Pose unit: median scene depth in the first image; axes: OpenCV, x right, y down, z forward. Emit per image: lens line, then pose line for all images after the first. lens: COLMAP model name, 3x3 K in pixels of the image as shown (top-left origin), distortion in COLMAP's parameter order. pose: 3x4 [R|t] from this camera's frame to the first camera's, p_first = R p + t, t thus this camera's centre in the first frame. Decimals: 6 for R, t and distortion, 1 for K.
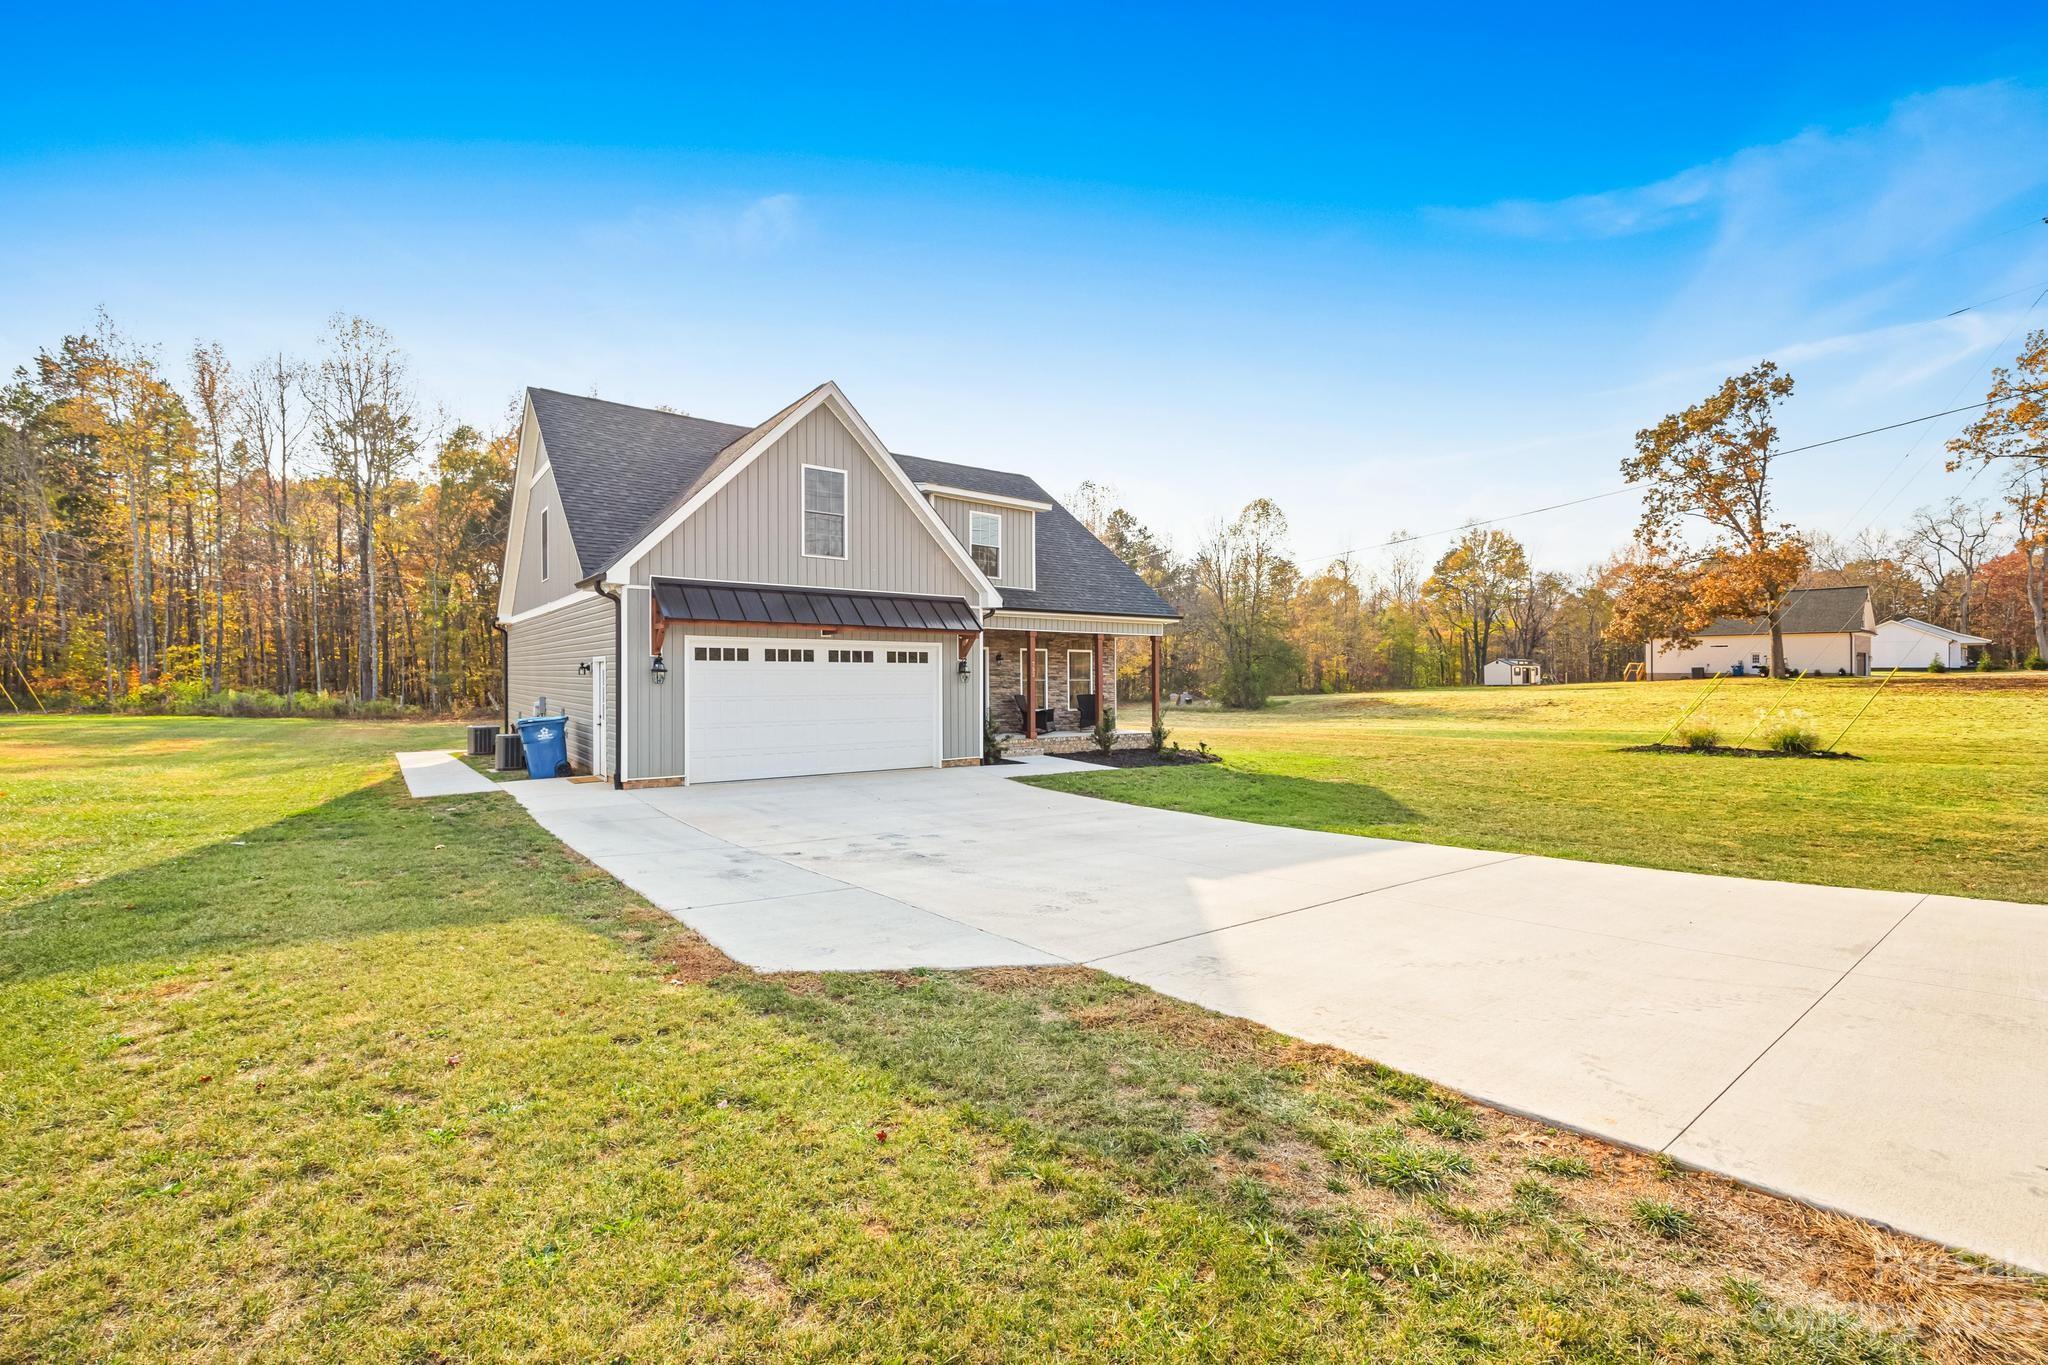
lens RADIAL K [[904.7, 0, 1030.4], [0, 904.7, 680.6], [0, 0, 1]] dist [-0.002241, -0.000043]
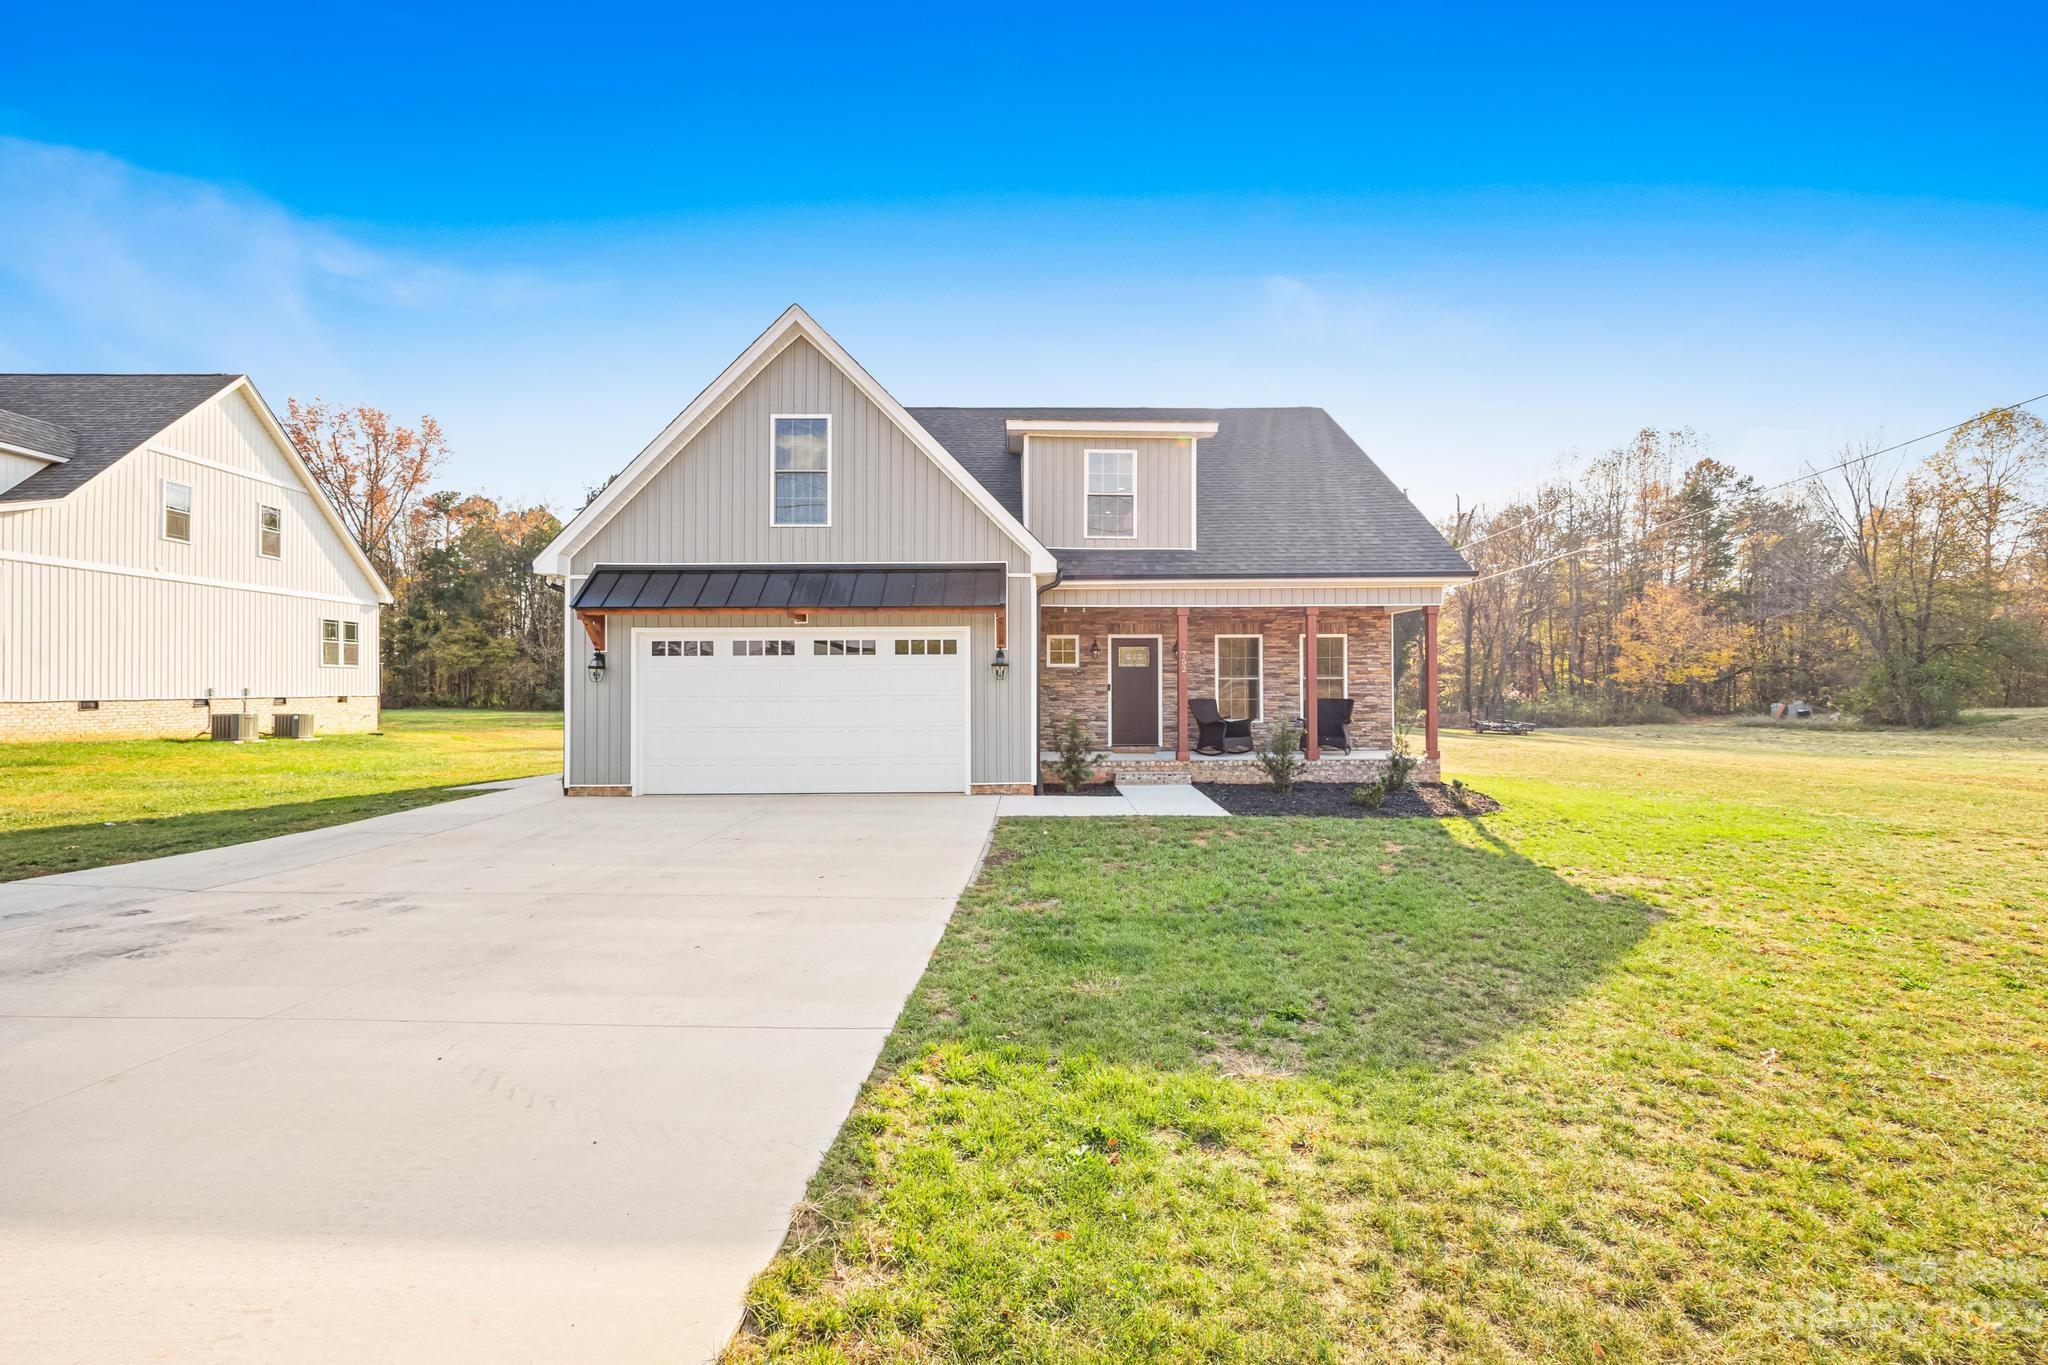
lens RADIAL K [[838.1, 0, 1020.7], [0, 838.1, 677.8], [0, 0, 1]] dist [-0.000340, 0.000138]
pose [[0.791674, -0.012351, -0.610819, 0.353559], [0.003639, 0.999873, -0.015502, 0.011288], [0.610933, 0.010050, 0.791618, 0.480436]]
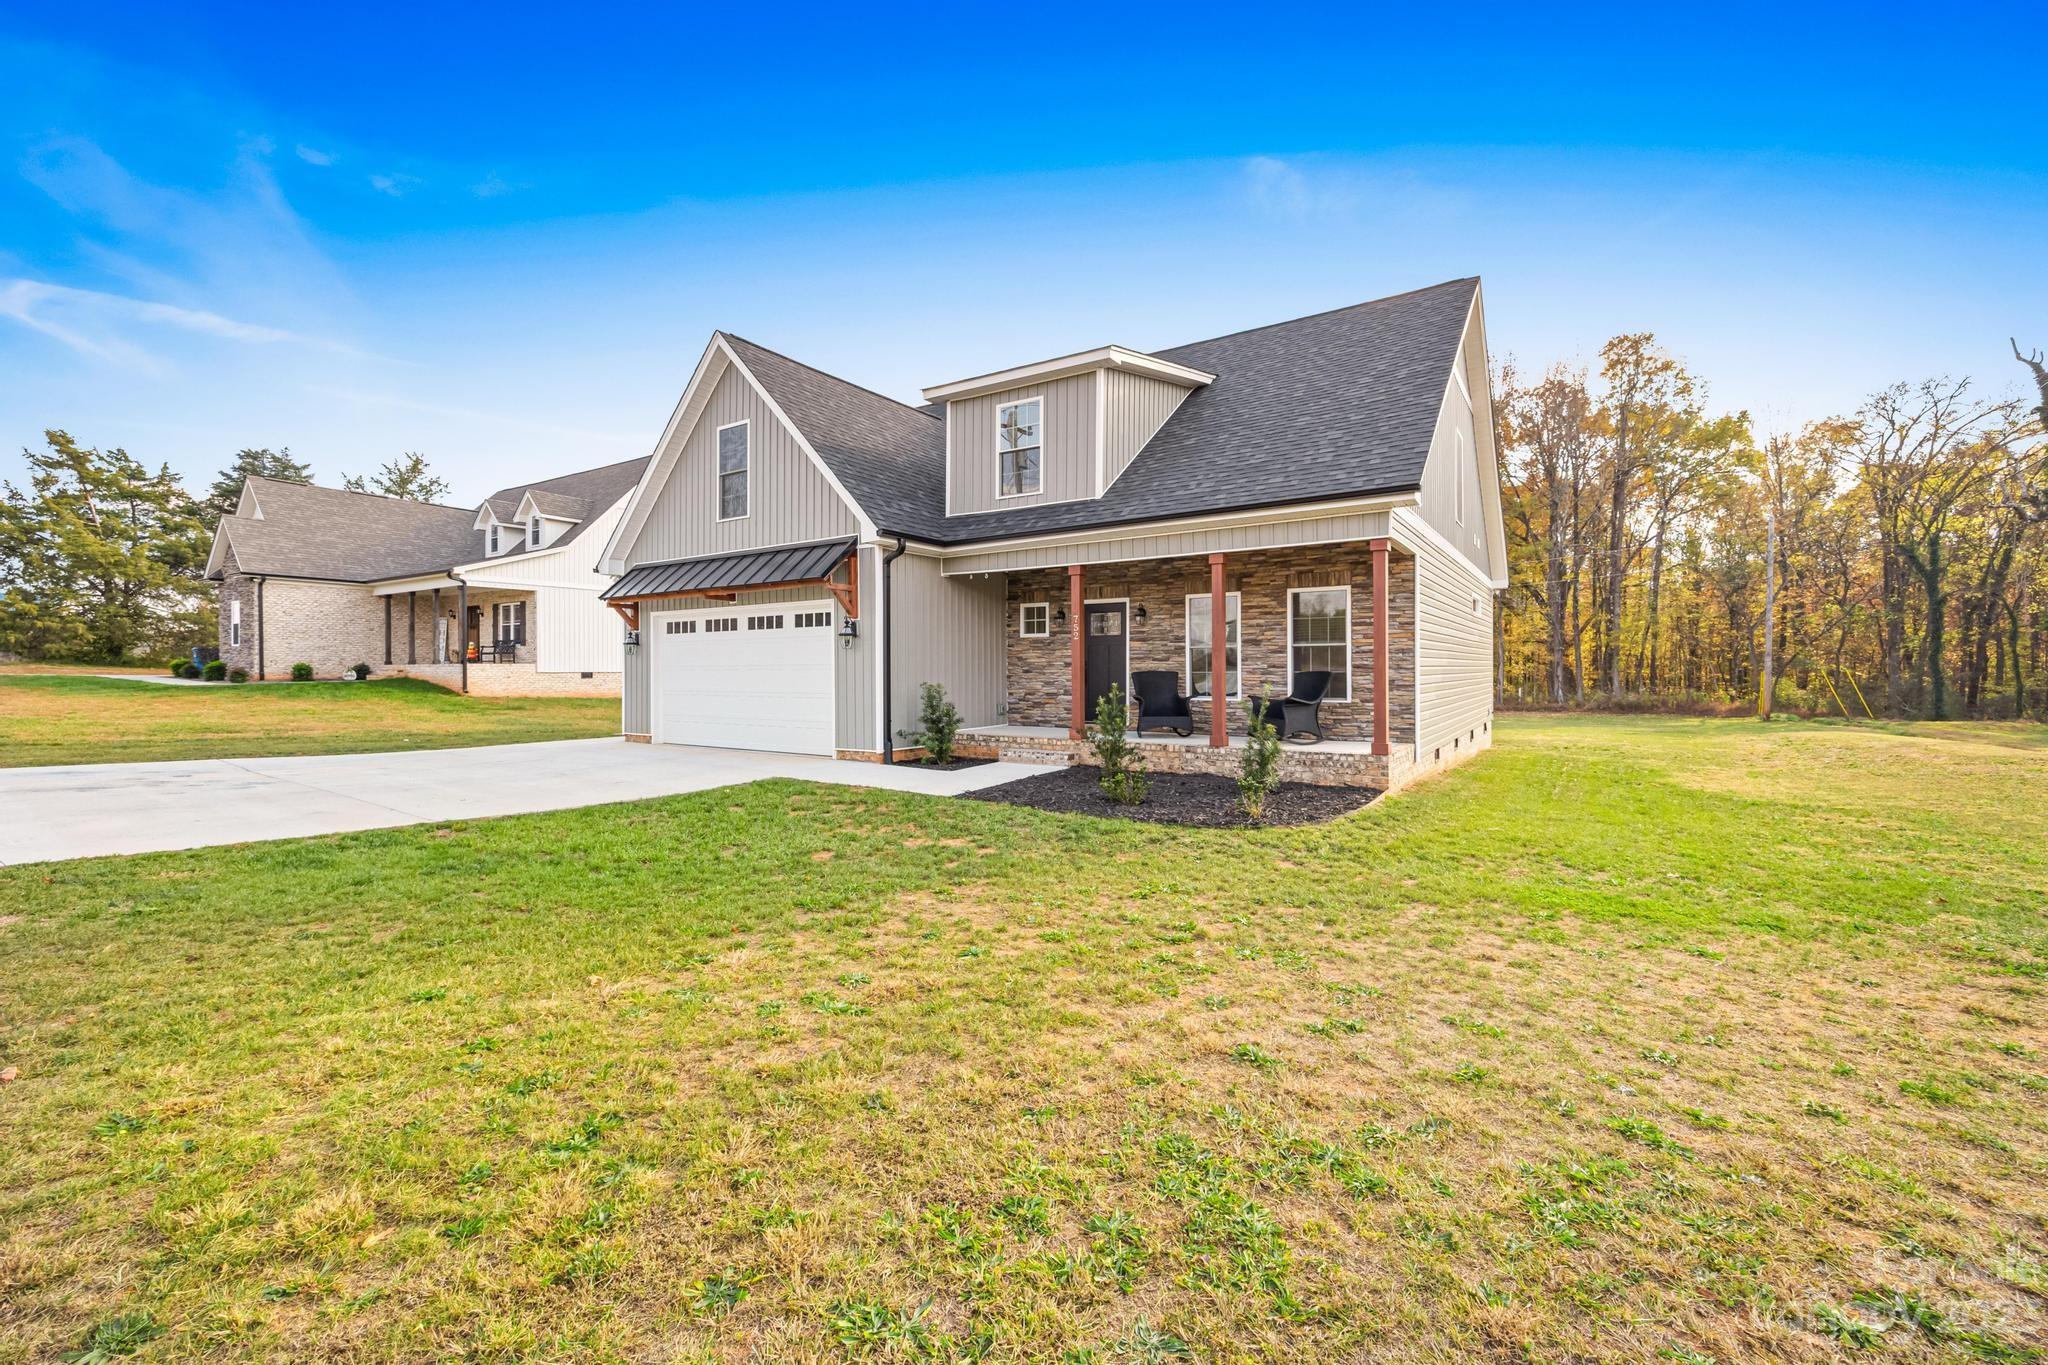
lens RADIAL K [[821.0, 0, 1024.1], [0, 821.0, 677.7], [0, 0, 1]] dist [0.003308, 0.000214]
pose [[0.306347, 0.003906, -0.951912, 0.620332], [-0.001457, 0.999992, 0.003635, 0.023442], [0.951919, 0.000273, 0.306350, 0.936046]]
